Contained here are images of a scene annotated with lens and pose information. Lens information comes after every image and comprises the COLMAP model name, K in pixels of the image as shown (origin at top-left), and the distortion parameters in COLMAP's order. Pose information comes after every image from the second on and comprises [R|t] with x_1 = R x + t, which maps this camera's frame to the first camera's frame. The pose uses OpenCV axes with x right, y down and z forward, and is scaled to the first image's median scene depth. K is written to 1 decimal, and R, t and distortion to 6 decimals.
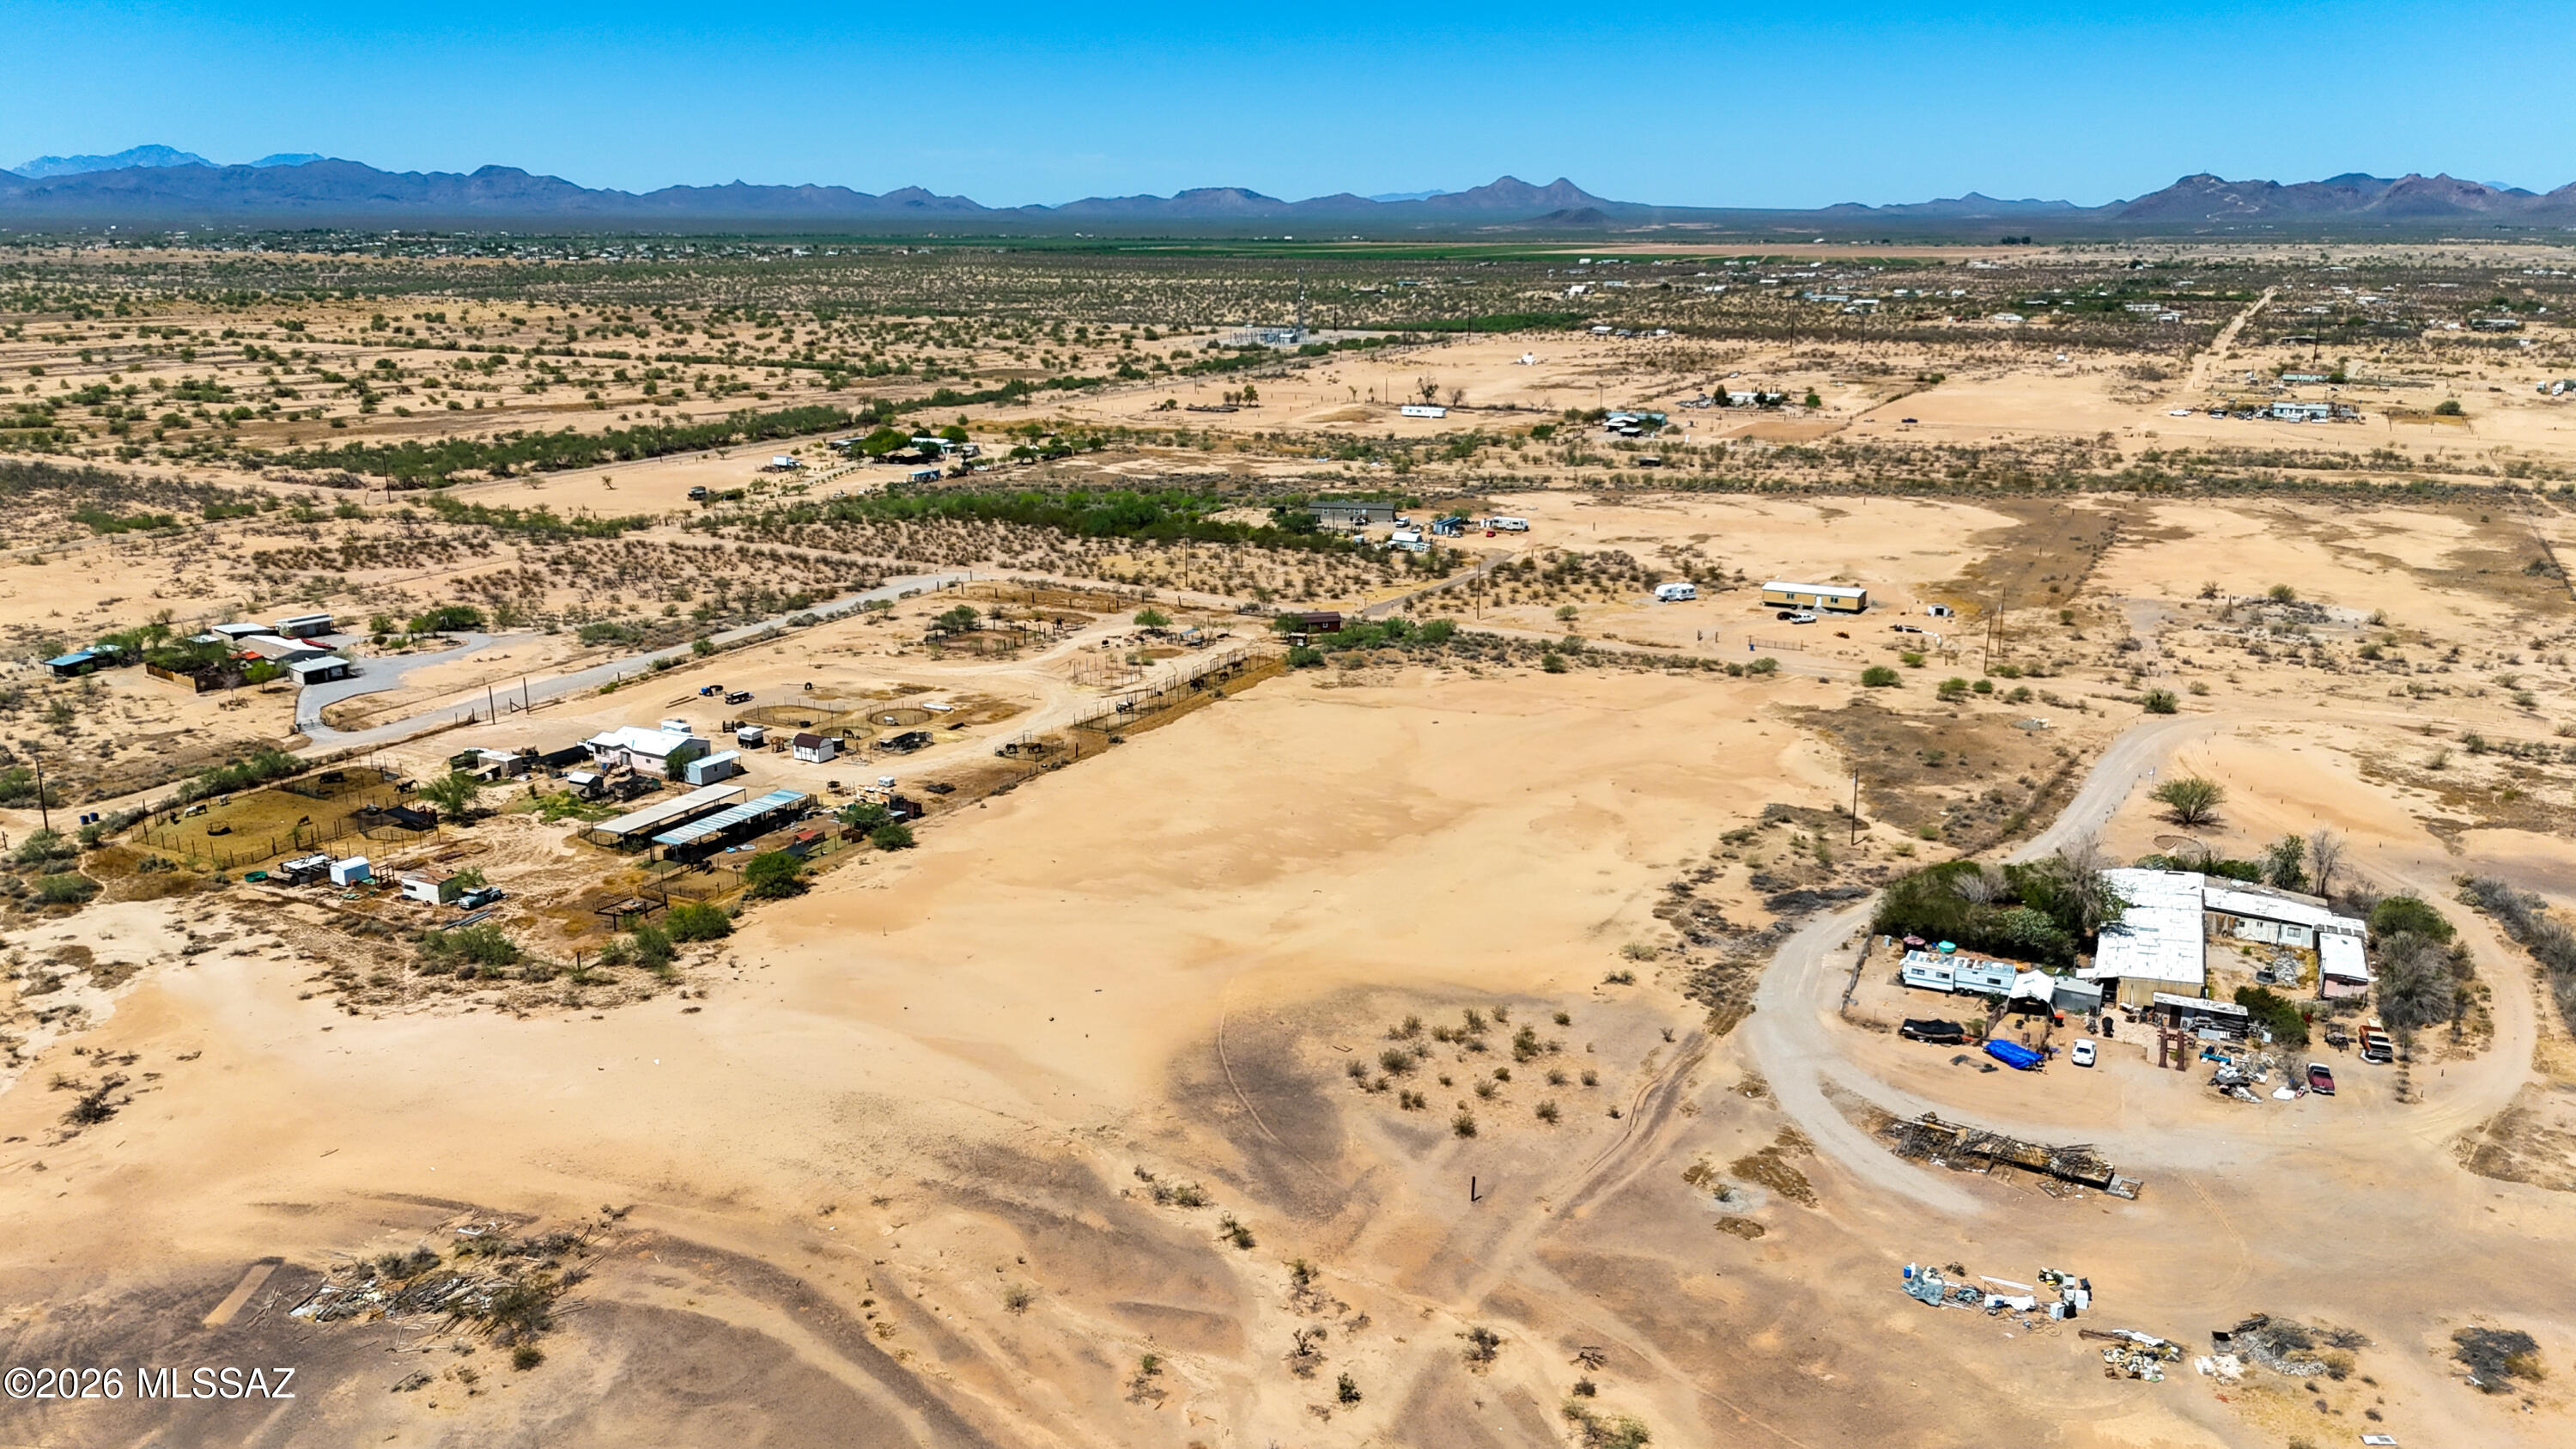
lens RADIAL K [[1905.2, 0, 1280.9], [0, 1905.2, 715.6], [0, 0, 1]] dist [0.064808, -0.060296]
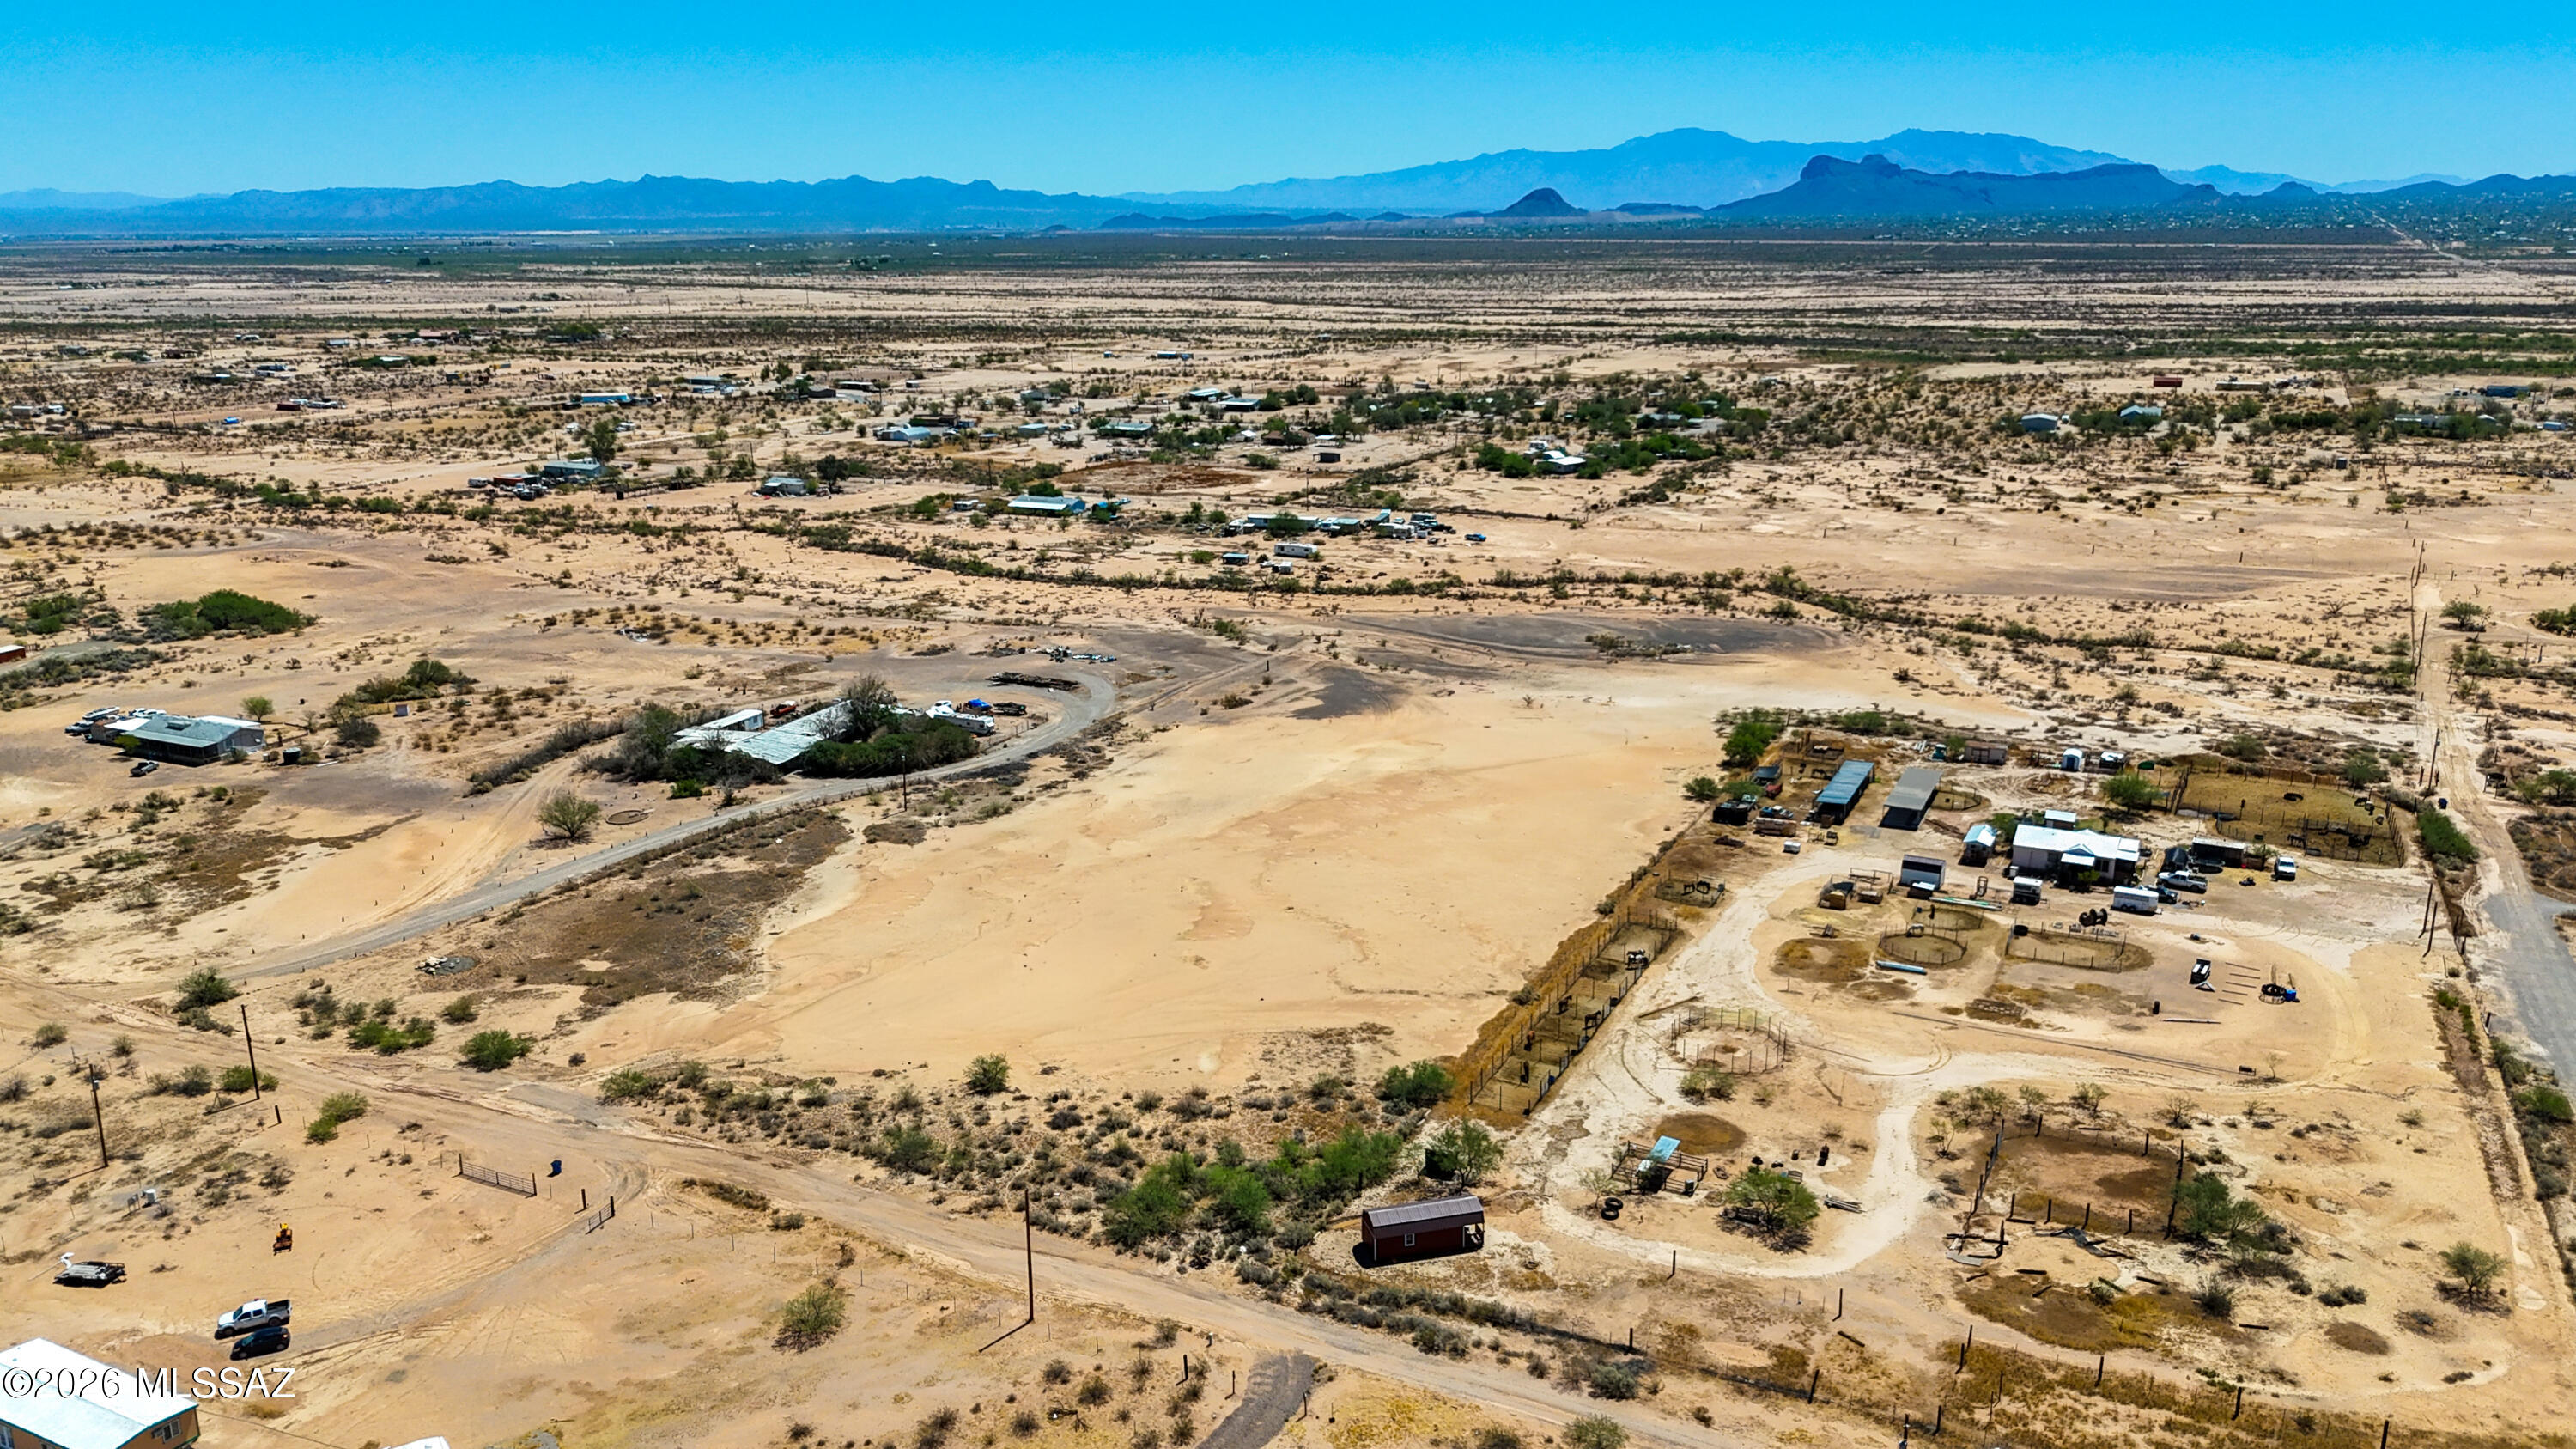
lens RADIAL K [[1905.2, 0, 1285.0], [0, 1905.2, 733.1], [0, 0, 1]] dist [0.064808, -0.060296]
pose [[-0.999571, 0.017271, -0.023645, 0.100125], [0.003169, 0.866590, 0.499011, -0.643951], [0.029109, 0.498722, -0.866273, 2.280331]]
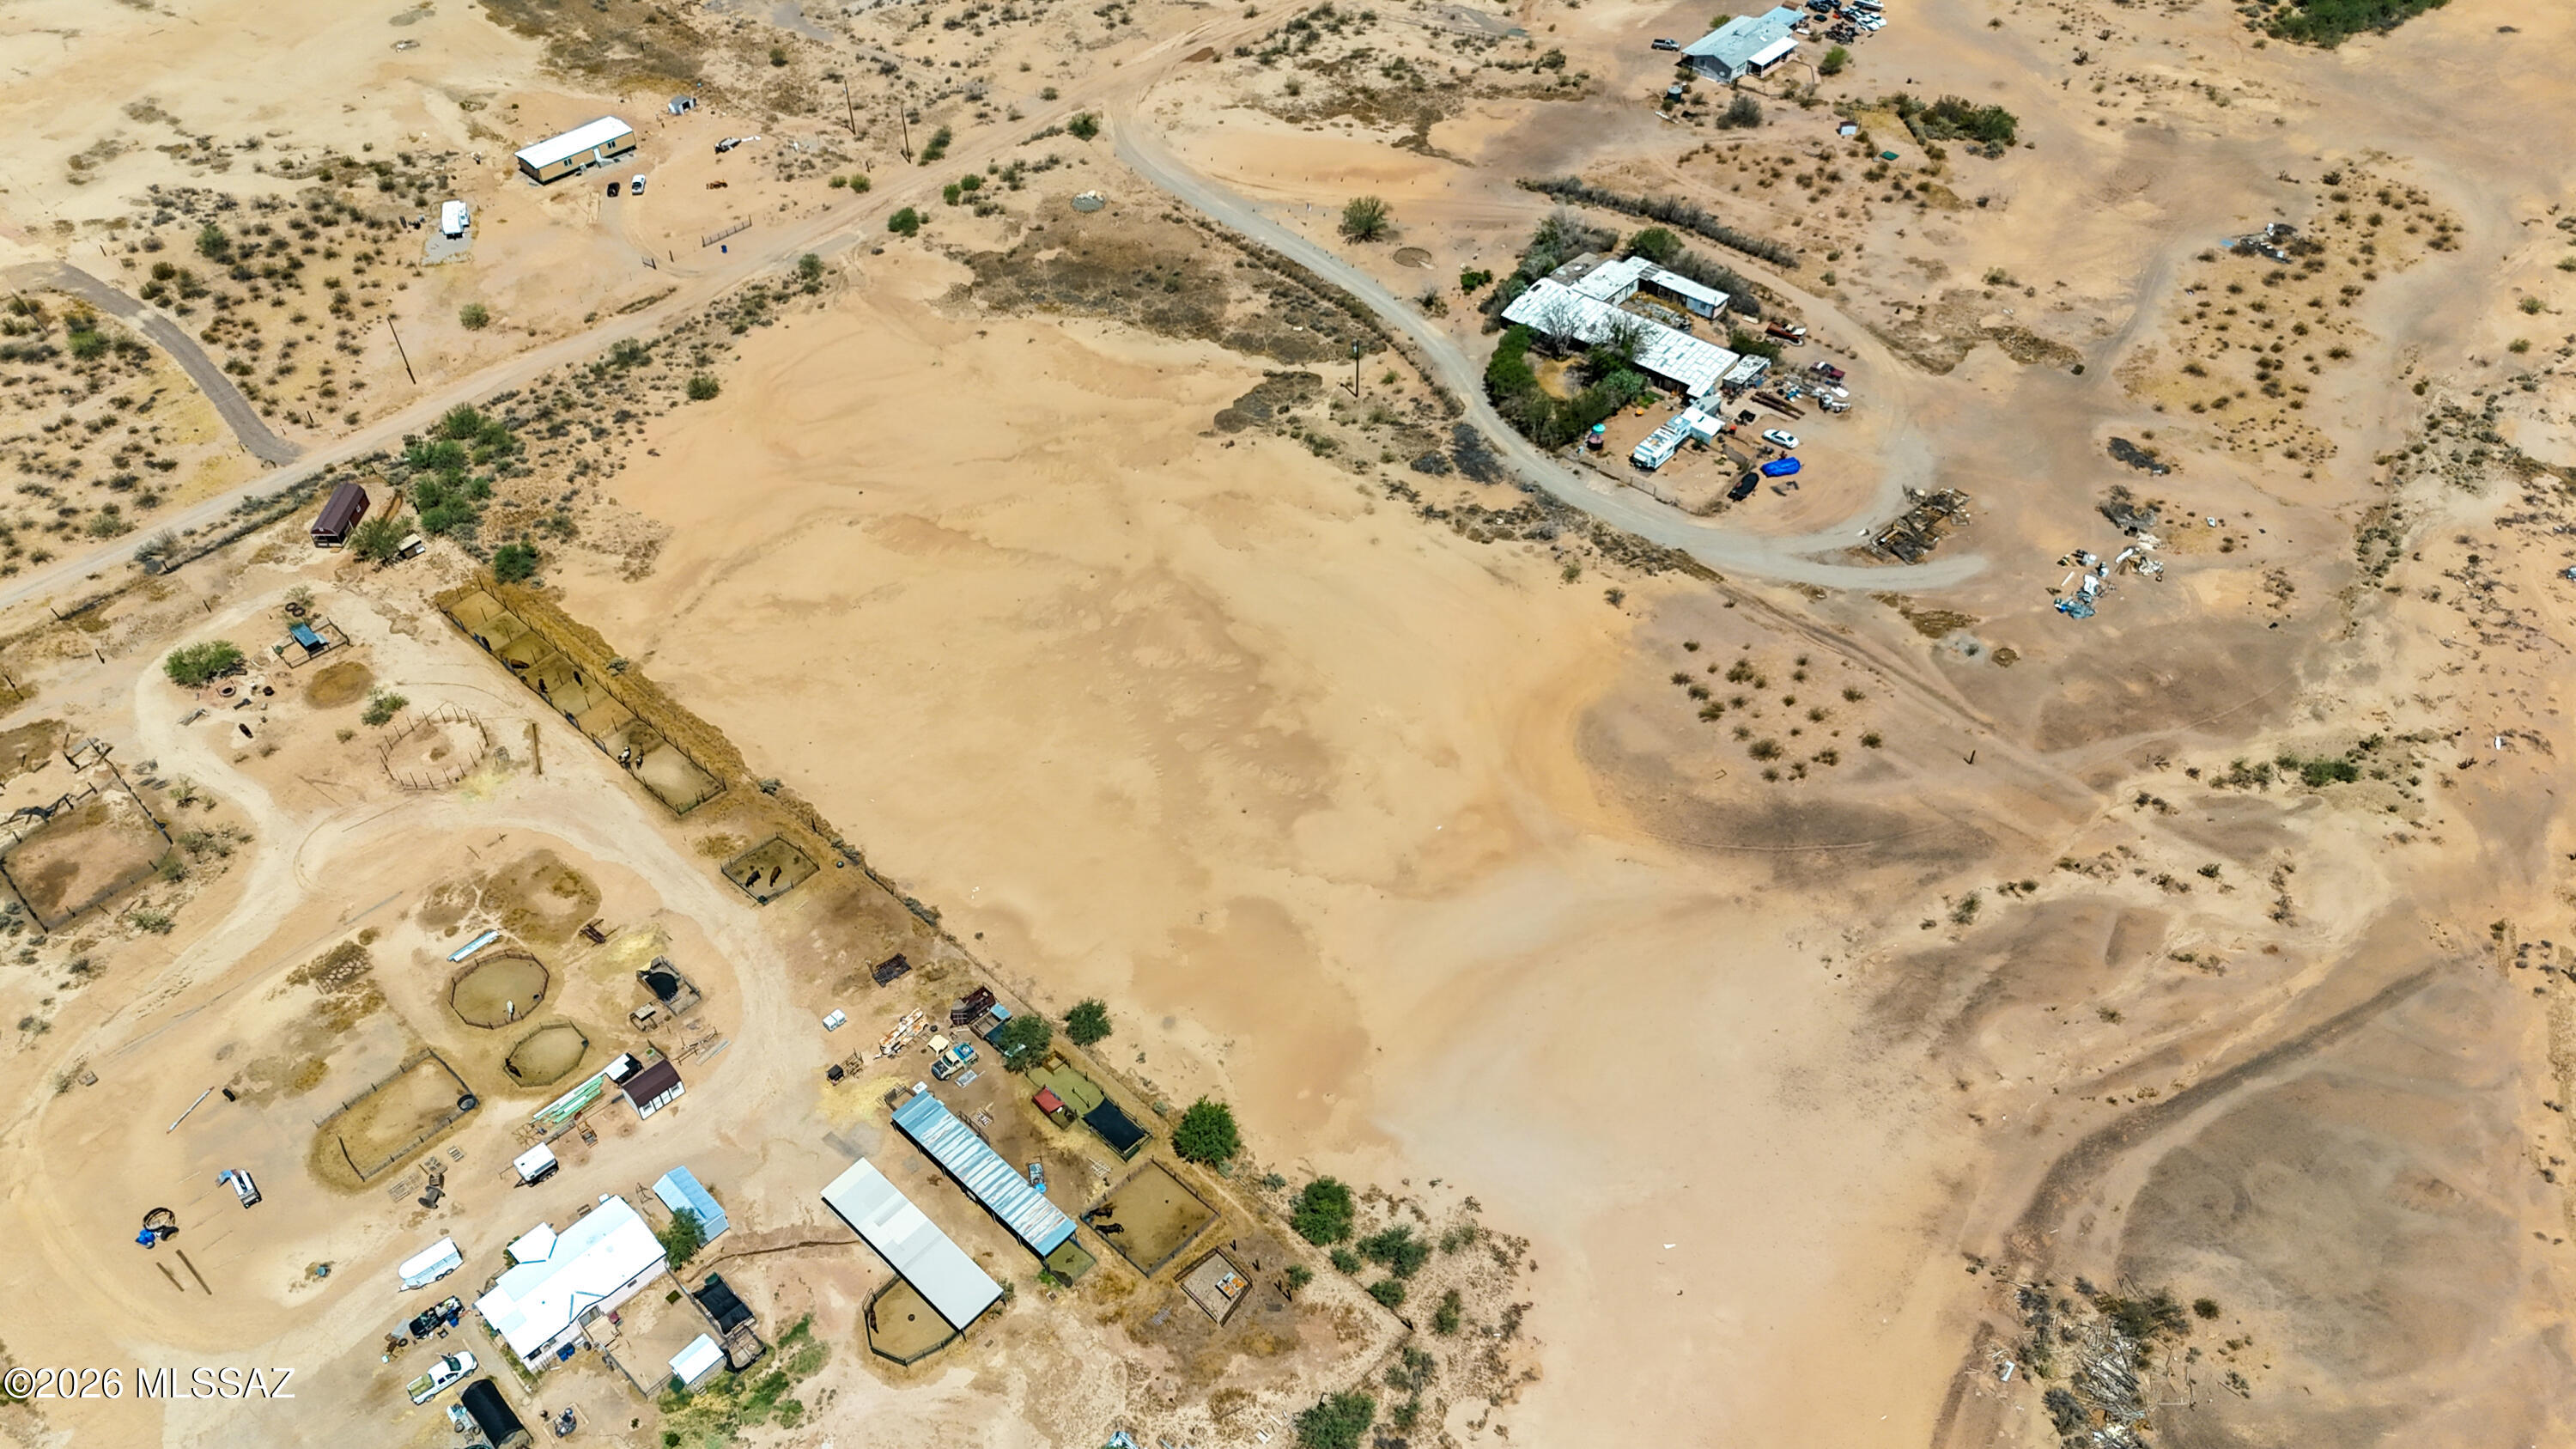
lens RADIAL K [[1905.2, 0, 1284.2], [0, 1905.2, 724.8], [0, 0, 1]] dist [0.064808, -0.060296]
pose [[0.265986, -0.674582, 0.688615, -0.756781], [0.258010, 0.738105, 0.623404, -0.603276], [-0.928807, 0.011853, 0.370374, 0.683823]]
